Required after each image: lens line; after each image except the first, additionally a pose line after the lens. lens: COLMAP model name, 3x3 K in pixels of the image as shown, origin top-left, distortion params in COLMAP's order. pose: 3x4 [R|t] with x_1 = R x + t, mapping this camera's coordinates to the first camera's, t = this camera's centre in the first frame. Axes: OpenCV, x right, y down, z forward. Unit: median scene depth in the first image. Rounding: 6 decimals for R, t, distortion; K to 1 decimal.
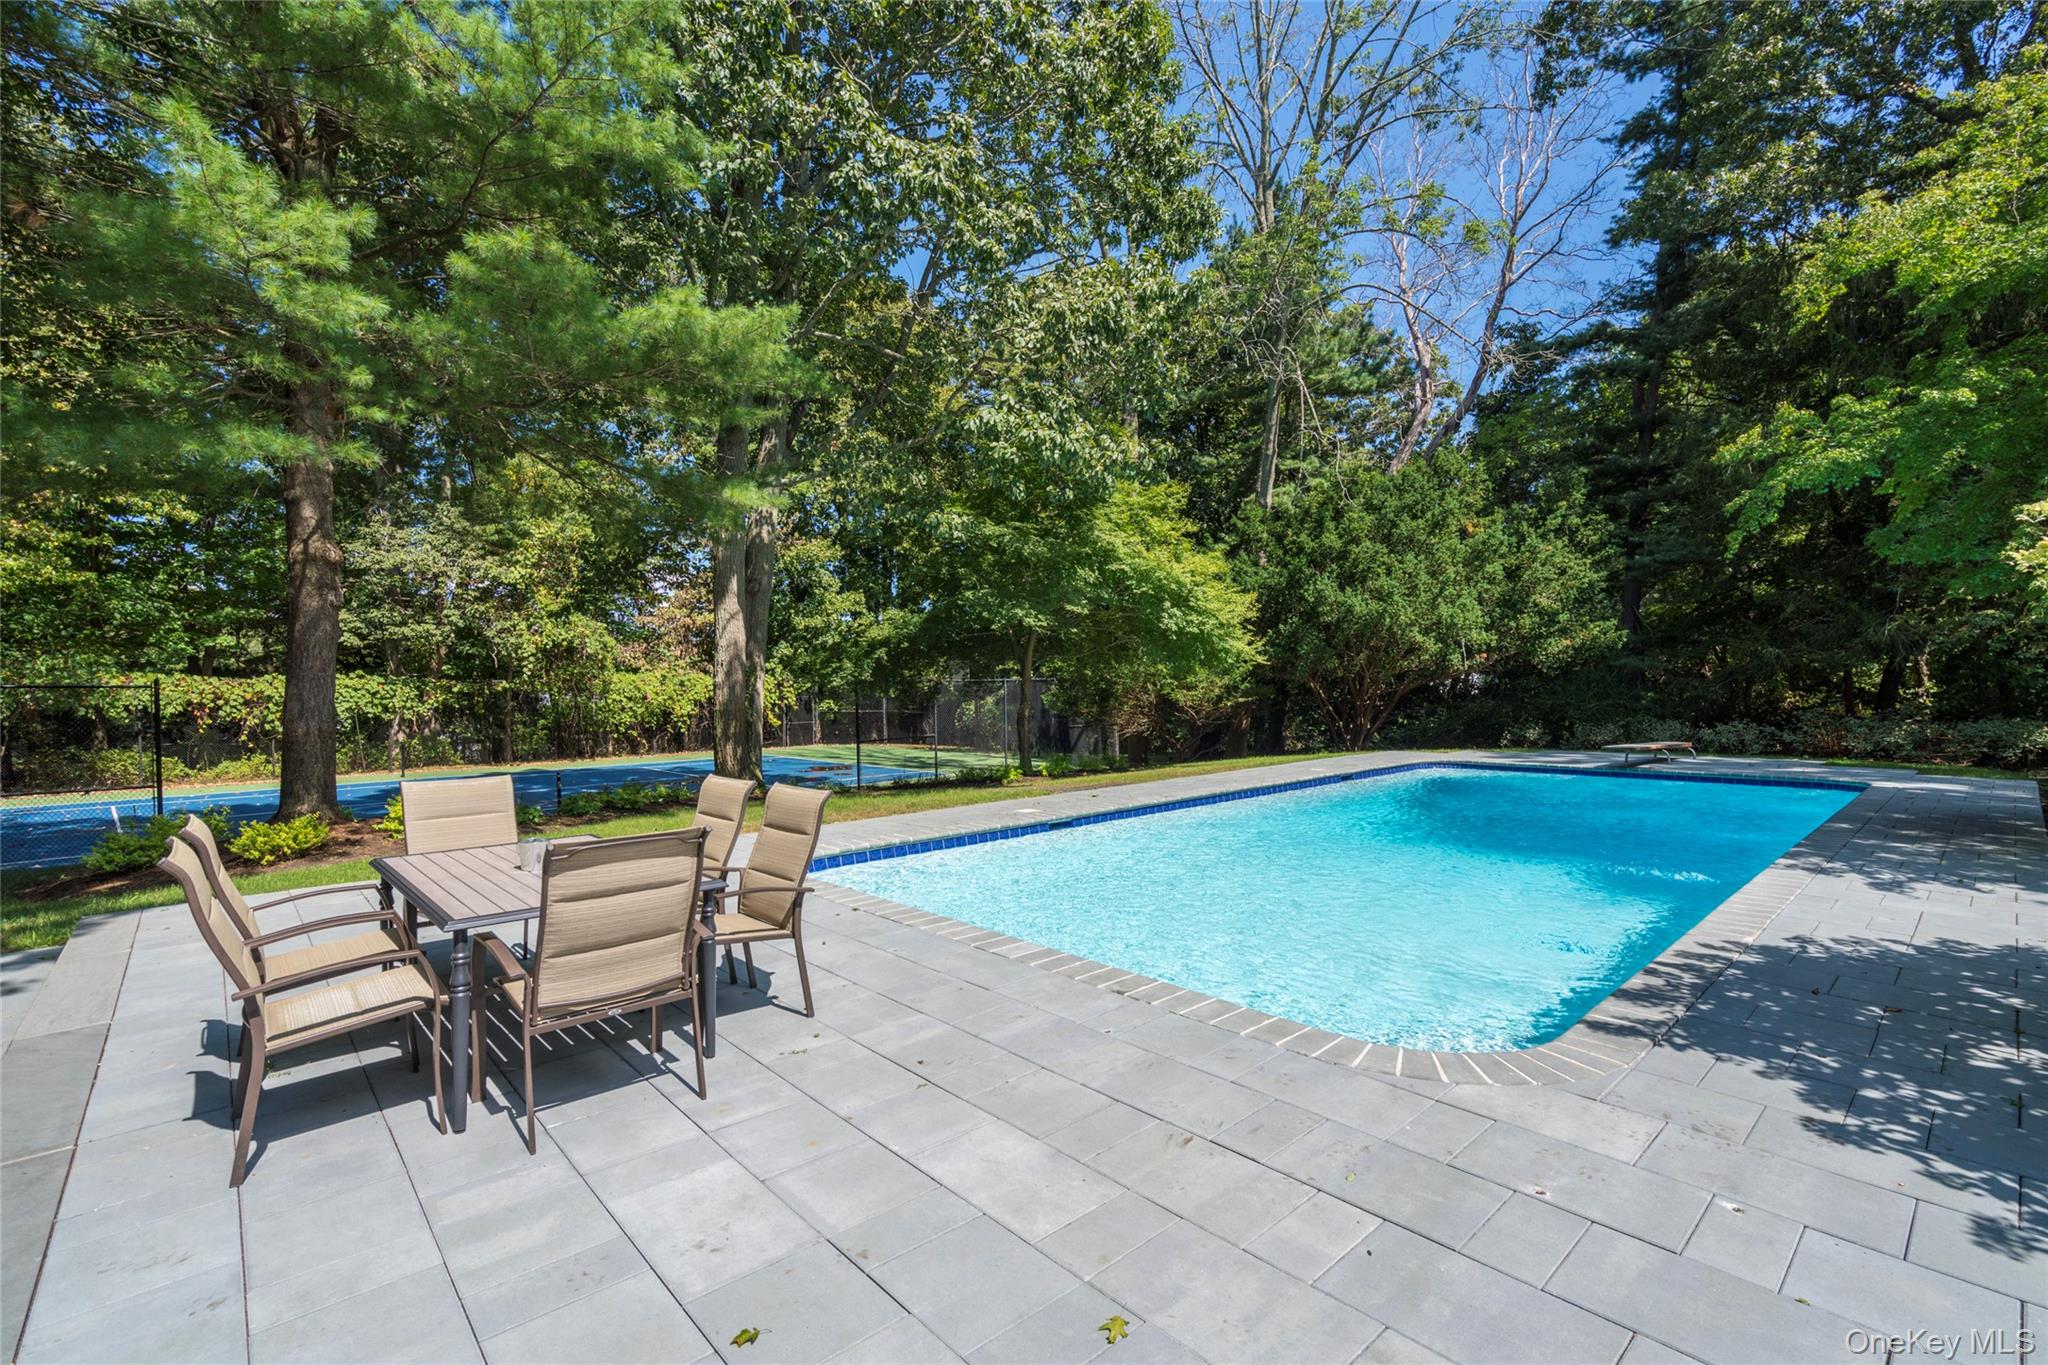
lens RADIAL K [[919.0, 0, 1017.0], [0, 919.0, 688.9], [0, 0, 1]] dist [-0.000981, 0.000075]
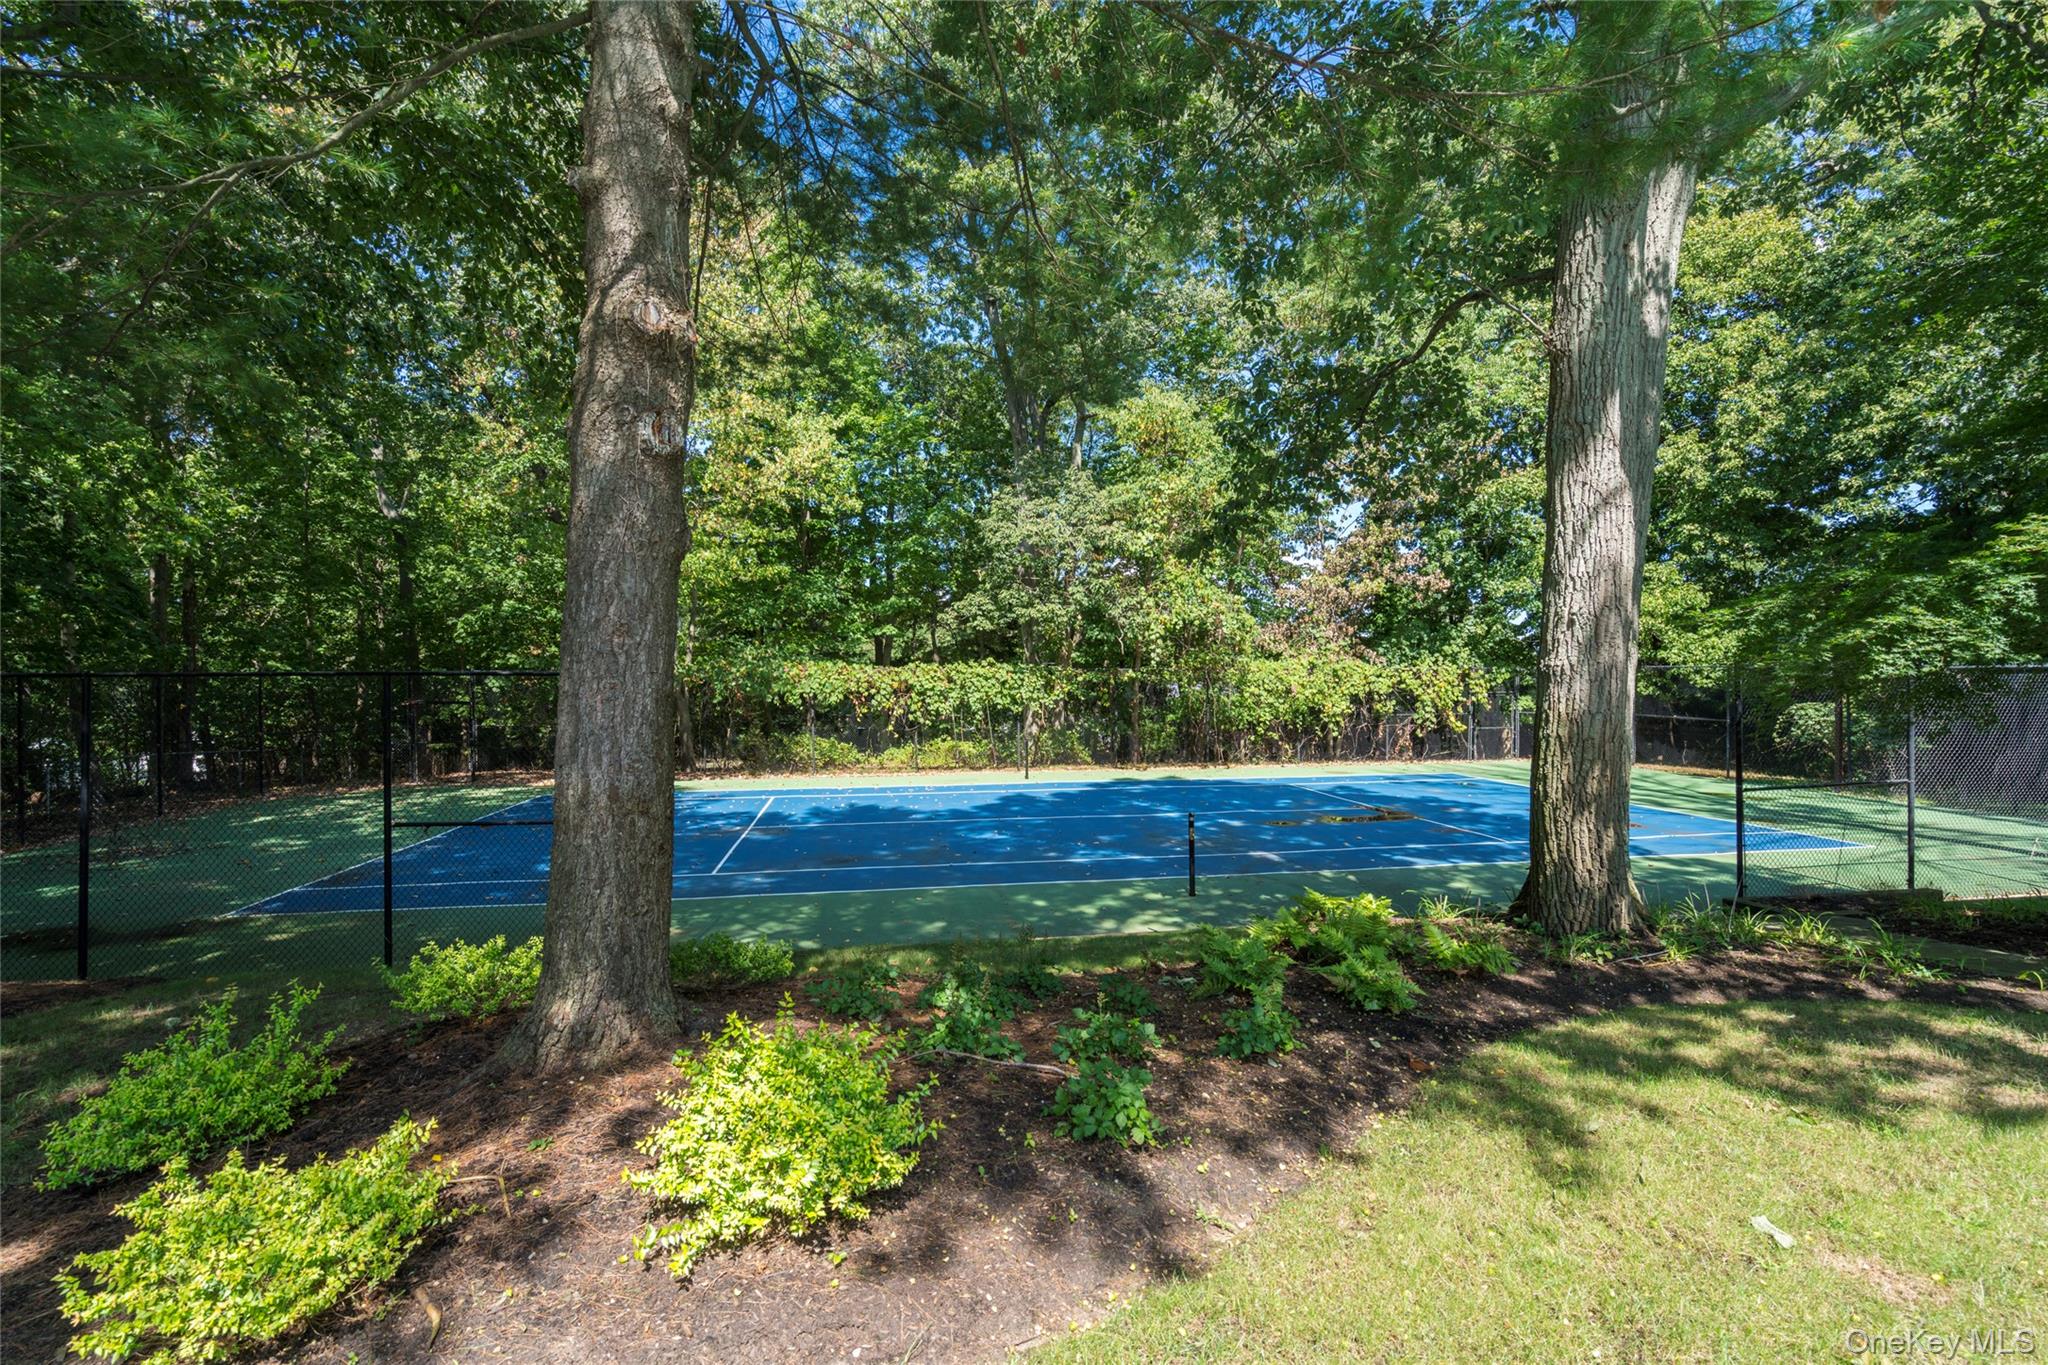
lens RADIAL K [[919.0, 0, 1017.0], [0, 919.0, 688.9], [0, 0, 1]] dist [-0.000981, 0.000075]
pose [[0.799699, 0.012851, -0.600264, -0.136258], [-0.006419, 0.999897, 0.012855, -0.000919], [0.600367, -0.006427, 0.799699, 0.265584]]
